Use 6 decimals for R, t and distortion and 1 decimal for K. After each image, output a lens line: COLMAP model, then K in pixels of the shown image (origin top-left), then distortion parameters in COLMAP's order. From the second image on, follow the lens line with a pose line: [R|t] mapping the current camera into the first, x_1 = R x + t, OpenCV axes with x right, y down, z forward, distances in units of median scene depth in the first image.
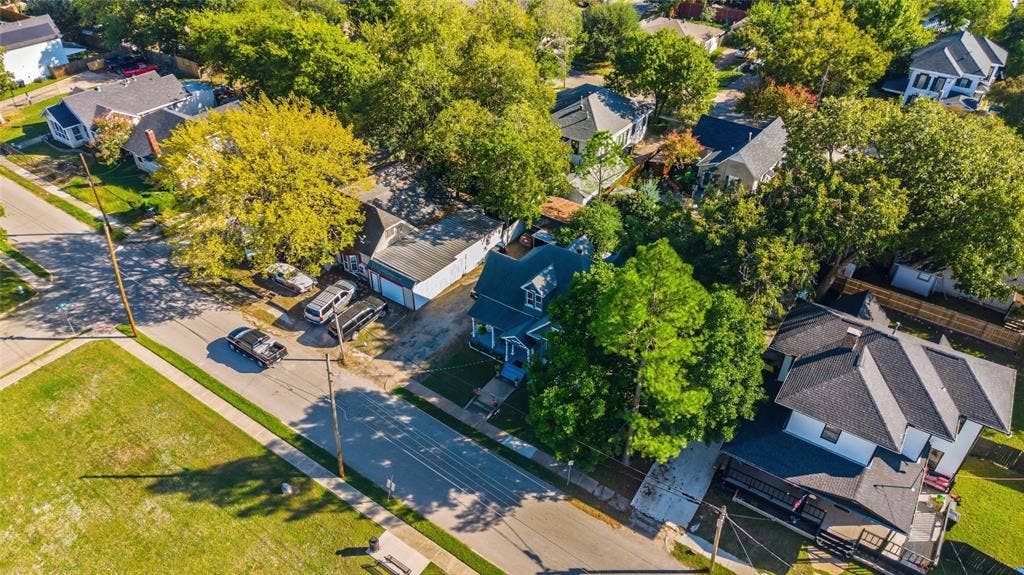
lens RADIAL K [[698.9, 0, 505.7], [0, 698.9, 284.4], [0, 0, 1]] dist [0.025802, -0.023775]
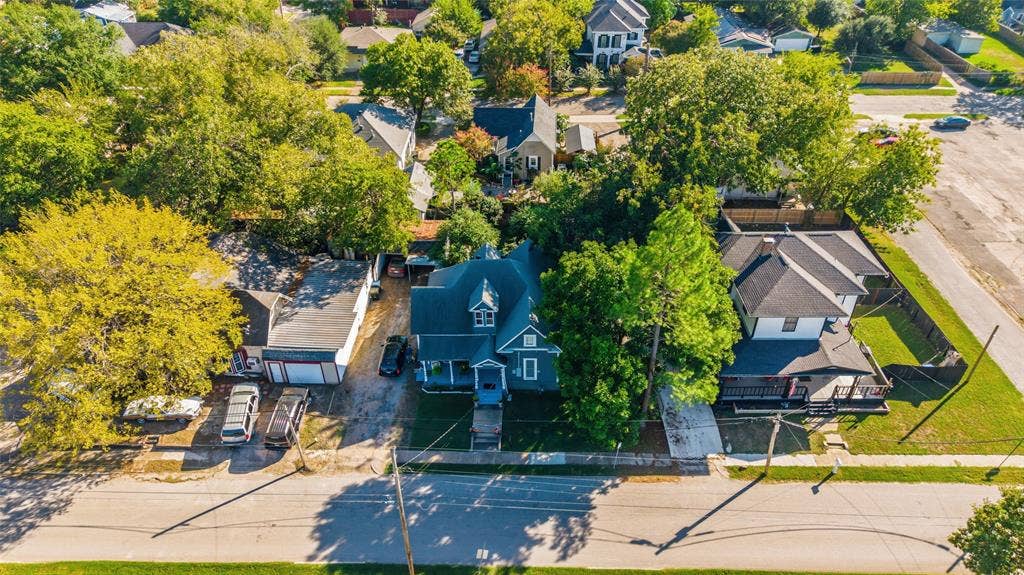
lens RADIAL K [[698.9, 0, 512.0], [0, 698.9, 290.0], [0, 0, 1]] dist [0.025802, -0.023775]
pose [[0.821724, -0.338600, 0.458389, -0.367050], [0.339664, 0.936865, 0.083144, -0.084219], [-0.457601, 0.087377, 0.884854, 0.118659]]
